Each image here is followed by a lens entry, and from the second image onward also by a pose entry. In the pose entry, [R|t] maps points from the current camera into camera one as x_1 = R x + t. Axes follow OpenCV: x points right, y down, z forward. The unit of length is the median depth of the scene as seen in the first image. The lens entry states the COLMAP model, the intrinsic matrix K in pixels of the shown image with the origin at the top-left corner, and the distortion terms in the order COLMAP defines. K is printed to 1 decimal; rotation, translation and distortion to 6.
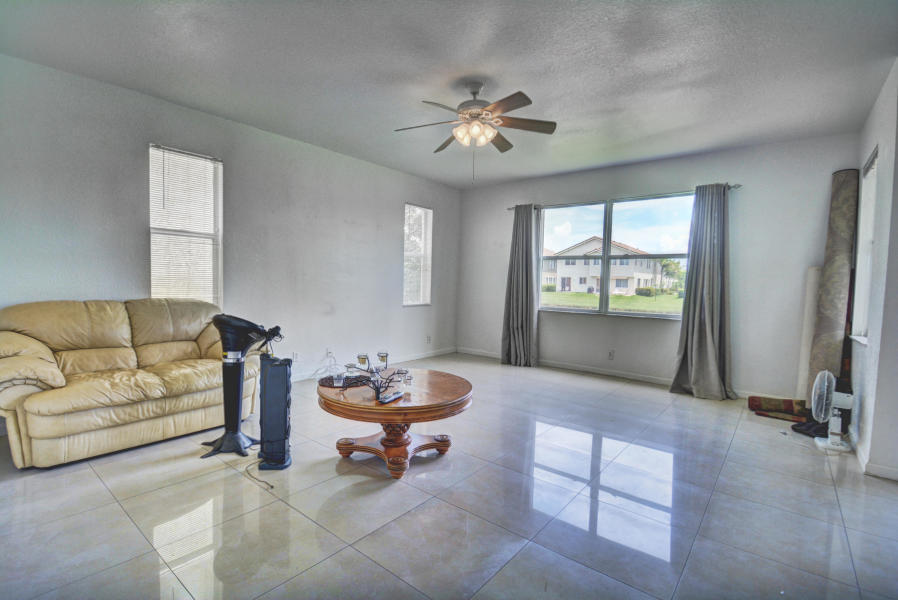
lens RADIAL K [[419.8, 0, 448.1], [0, 419.8, 300.6], [0, 0, 1]] dist [-0.005767, -0.010128]
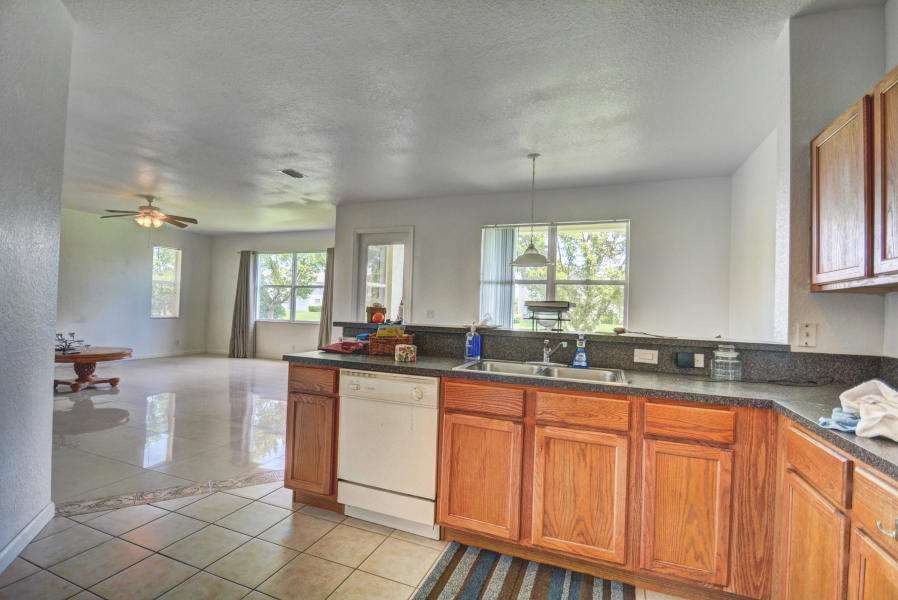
lens RADIAL K [[419.8, 0, 451.3], [0, 419.8, 301.1], [0, 0, 1]] dist [-0.005767, -0.010128]
pose [[0.951223, 0.009529, 0.308358, 0.625814], [0.007964, 0.998431, -0.055421, 0.062048], [-0.308402, 0.055174, 0.949655, -0.962182]]
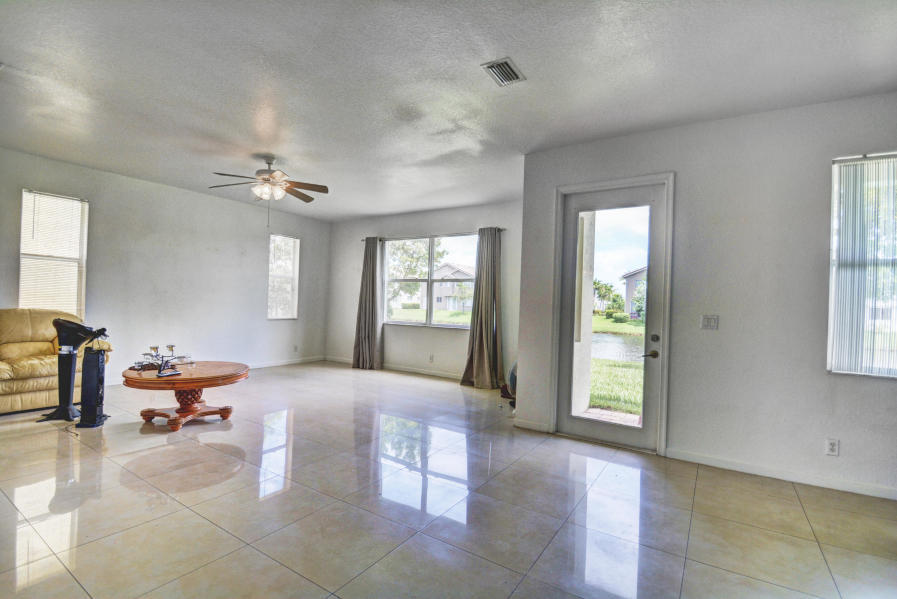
lens RADIAL K [[419.3, 0, 448.7], [0, 419.3, 298.6], [0, 0, 1]] dist [-0.005767, -0.010128]
pose [[0.994026, 0.007805, 0.108867, 0.405747], [-0.001862, 0.998508, -0.054580, 0.026481], [-0.109130, 0.054051, 0.992557, -0.345624]]
